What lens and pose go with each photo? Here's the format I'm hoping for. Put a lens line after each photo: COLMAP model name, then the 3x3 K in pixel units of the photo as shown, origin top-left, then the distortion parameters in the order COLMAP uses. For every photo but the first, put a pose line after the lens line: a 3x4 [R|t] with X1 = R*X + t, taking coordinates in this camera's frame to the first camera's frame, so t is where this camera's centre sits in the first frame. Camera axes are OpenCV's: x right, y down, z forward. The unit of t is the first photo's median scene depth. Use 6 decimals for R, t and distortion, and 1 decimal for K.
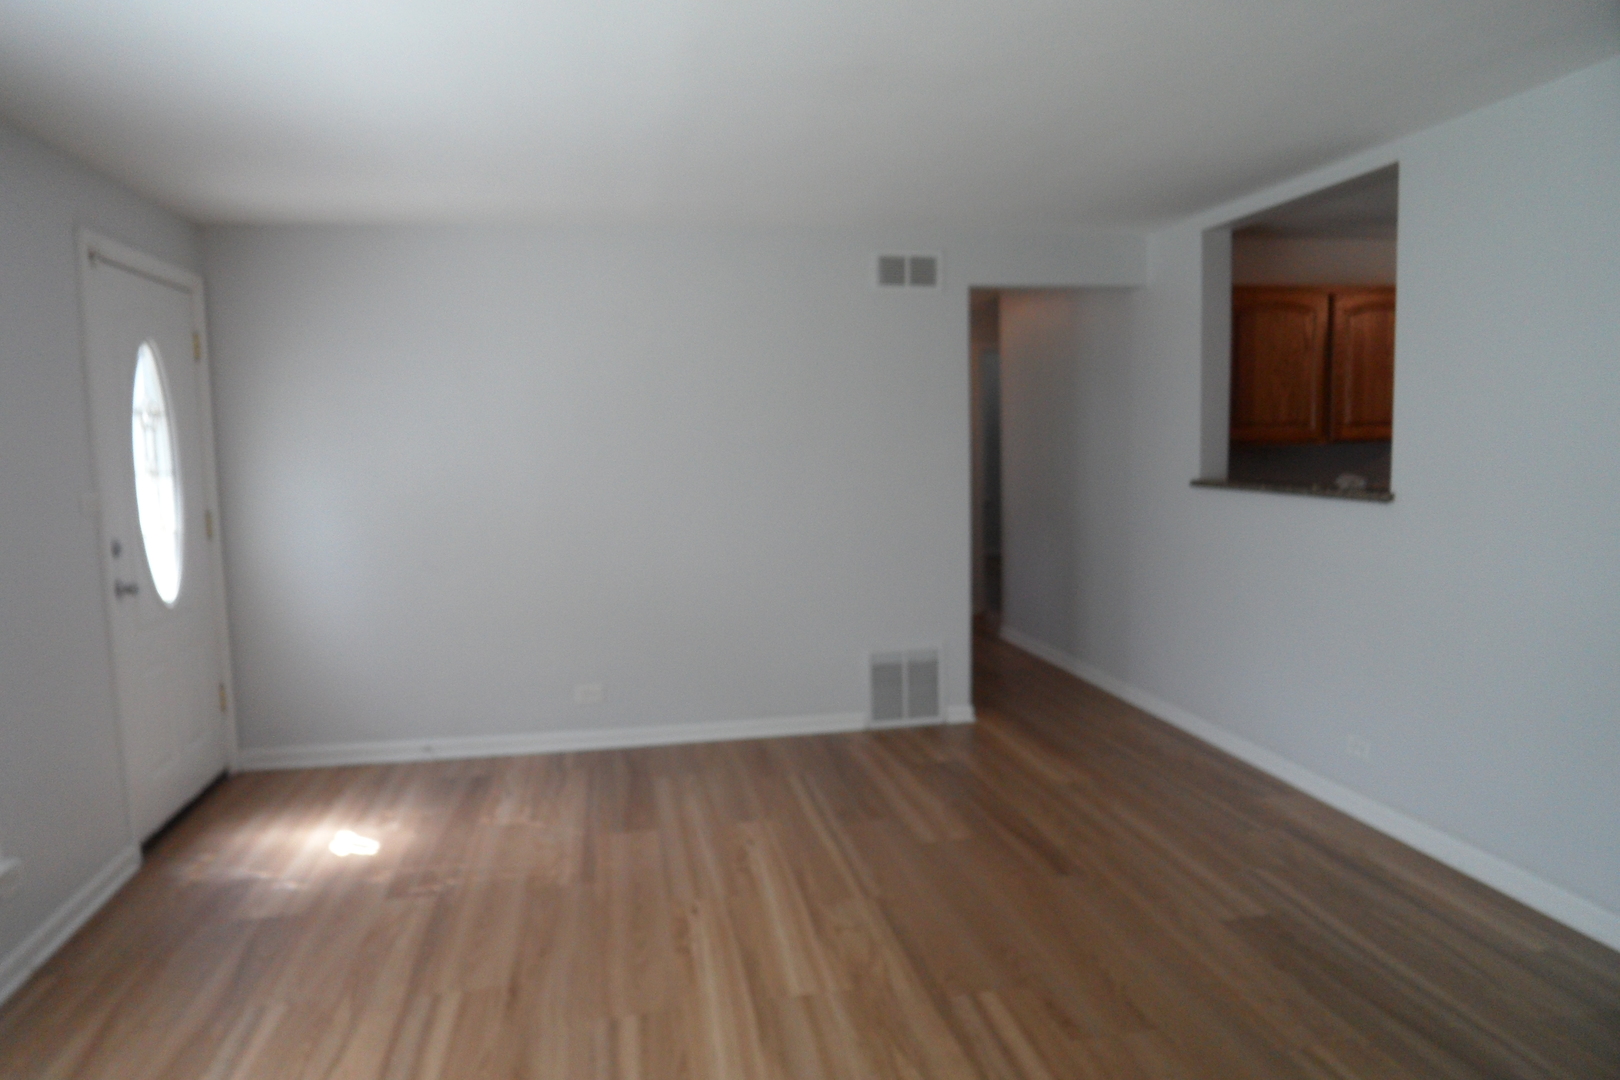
lens RADIAL K [[1045.9, 0, 799.3], [0, 1045.9, 524.6], [0, 0, 1]] dist [-0.048147, 0.022271]
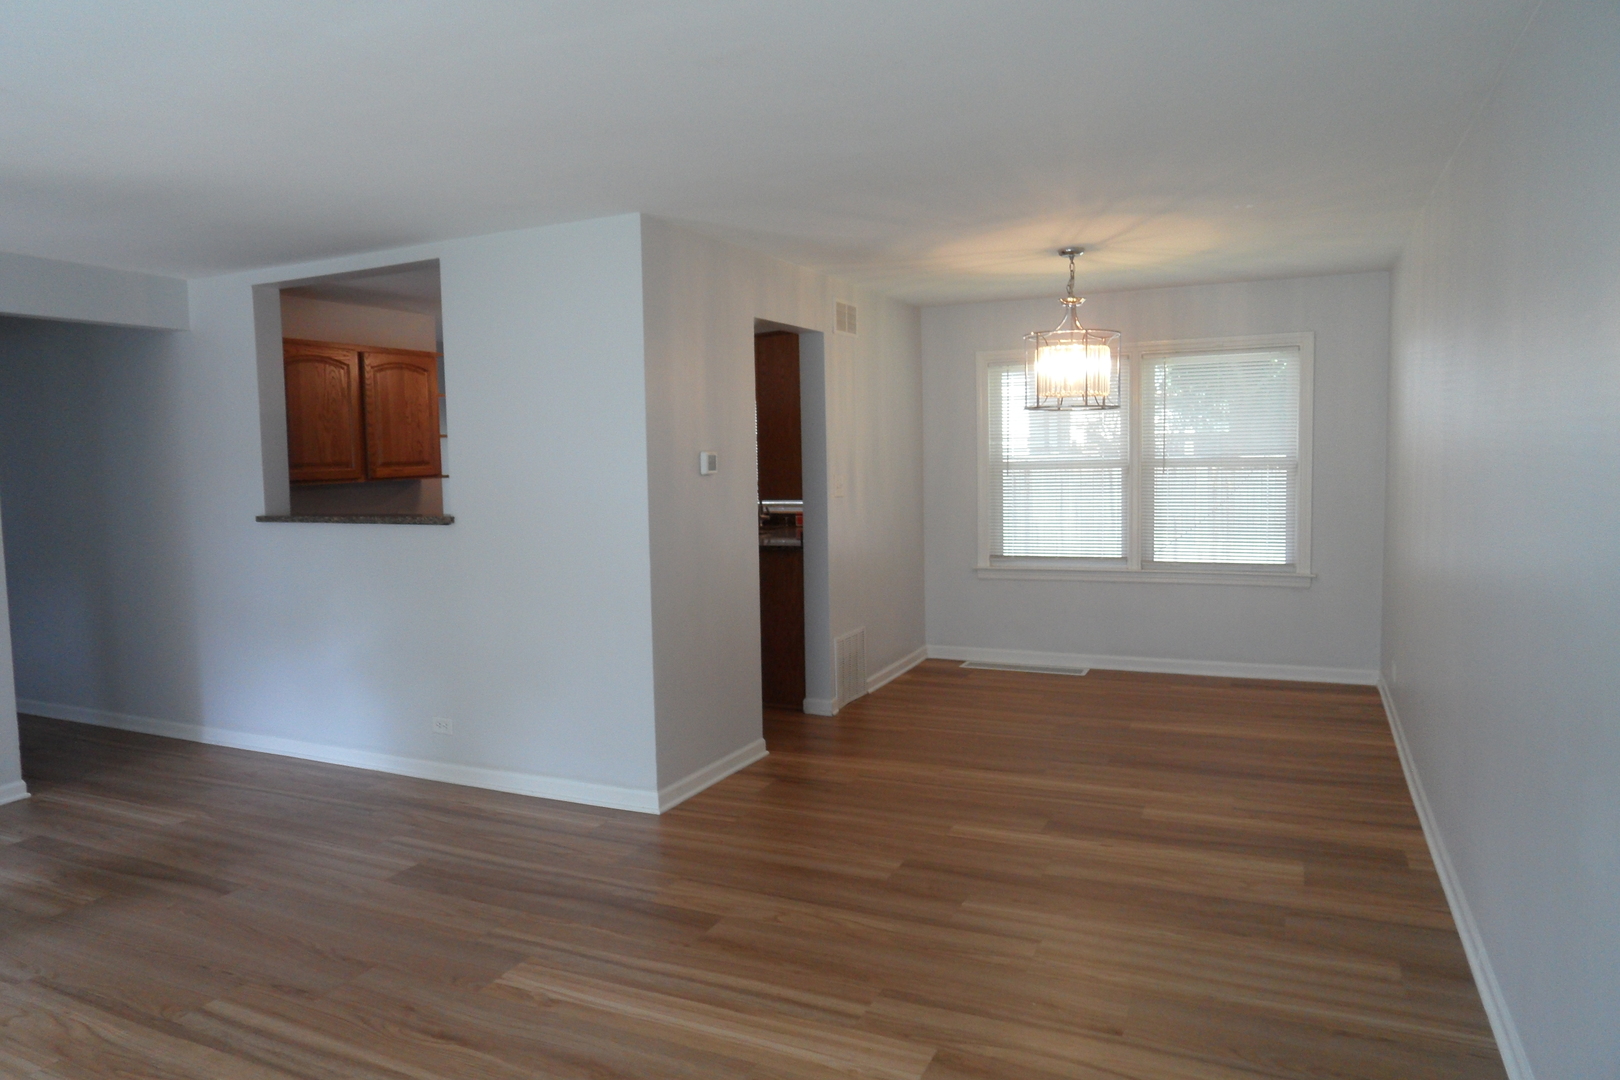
lens RADIAL K [[1045.9, 0, 802.7], [0, 1045.9, 533.3], [0, 0, 1]] dist [-0.048147, 0.022271]
pose [[0.580208, -0.051257, 0.812854, -0.178636], [0.078657, 0.996879, 0.006717, 0.011111], [-0.810662, 0.060039, 0.582429, -0.073345]]
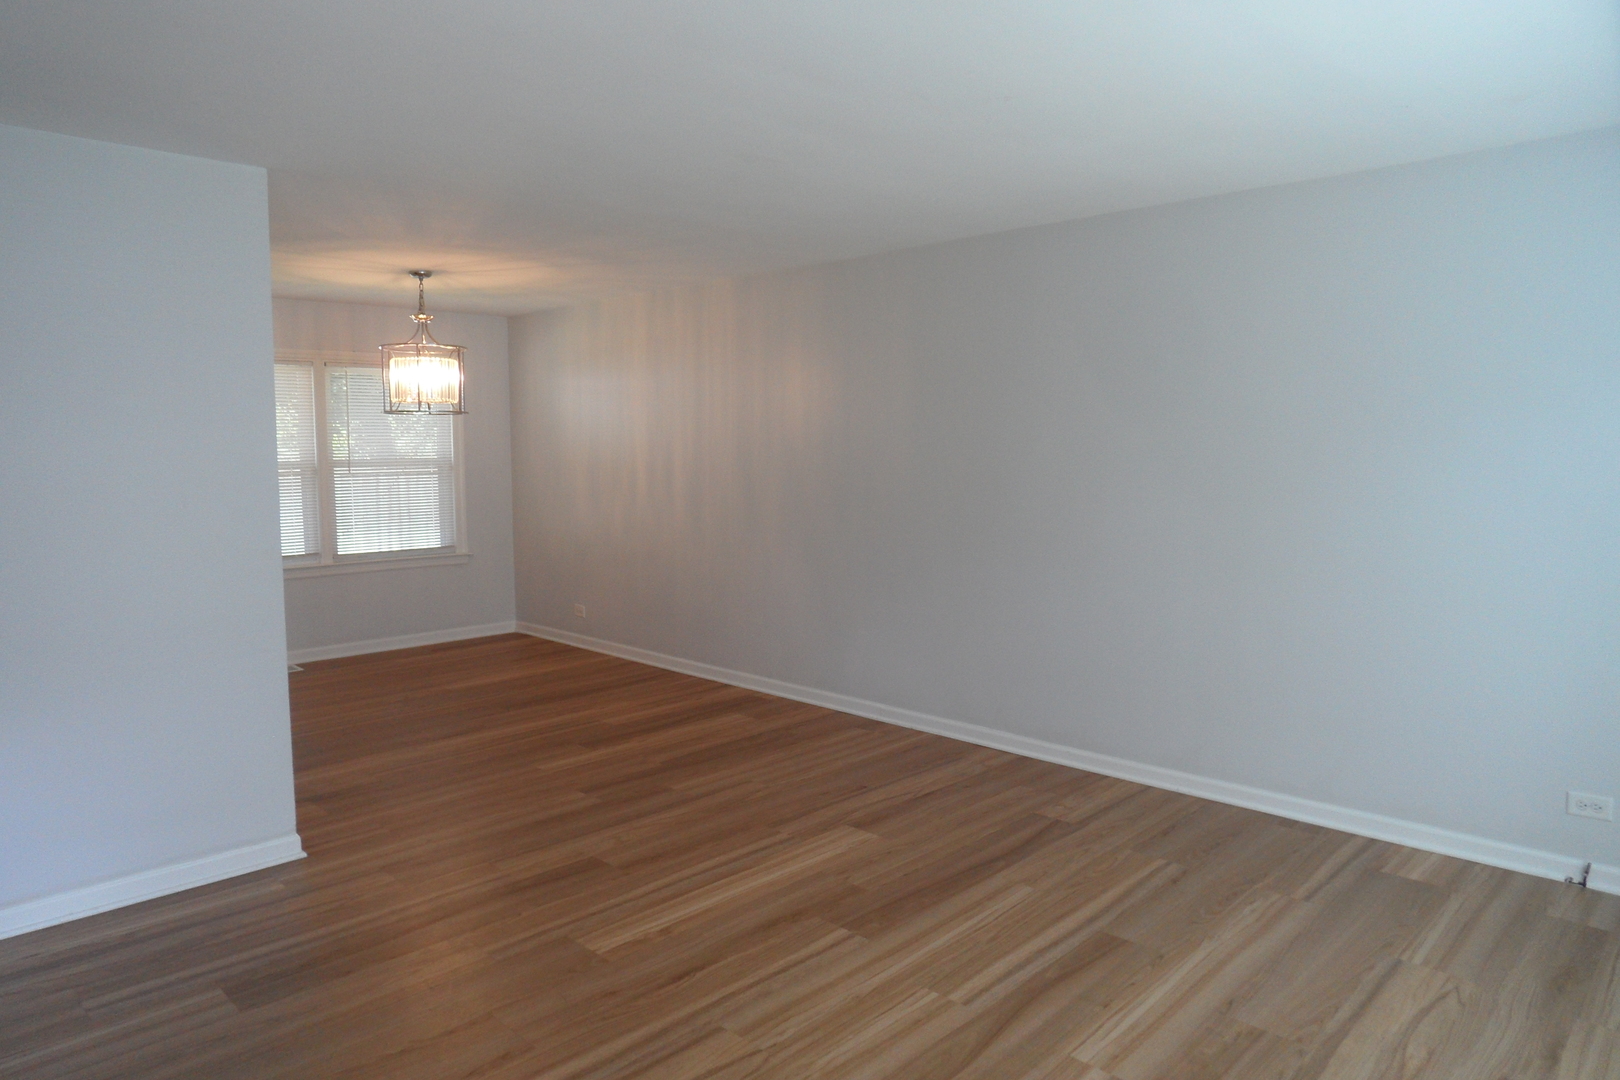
lens RADIAL K [[1045.9, 0, 793.8], [0, 1045.9, 544.6], [0, 0, 1]] dist [-0.048147, 0.022271]
pose [[-0.580500, -0.053559, 0.812497, -0.387591], [0.084801, 0.988432, 0.125743, -0.057069], [-0.809832, 0.141894, -0.569243, 0.732811]]
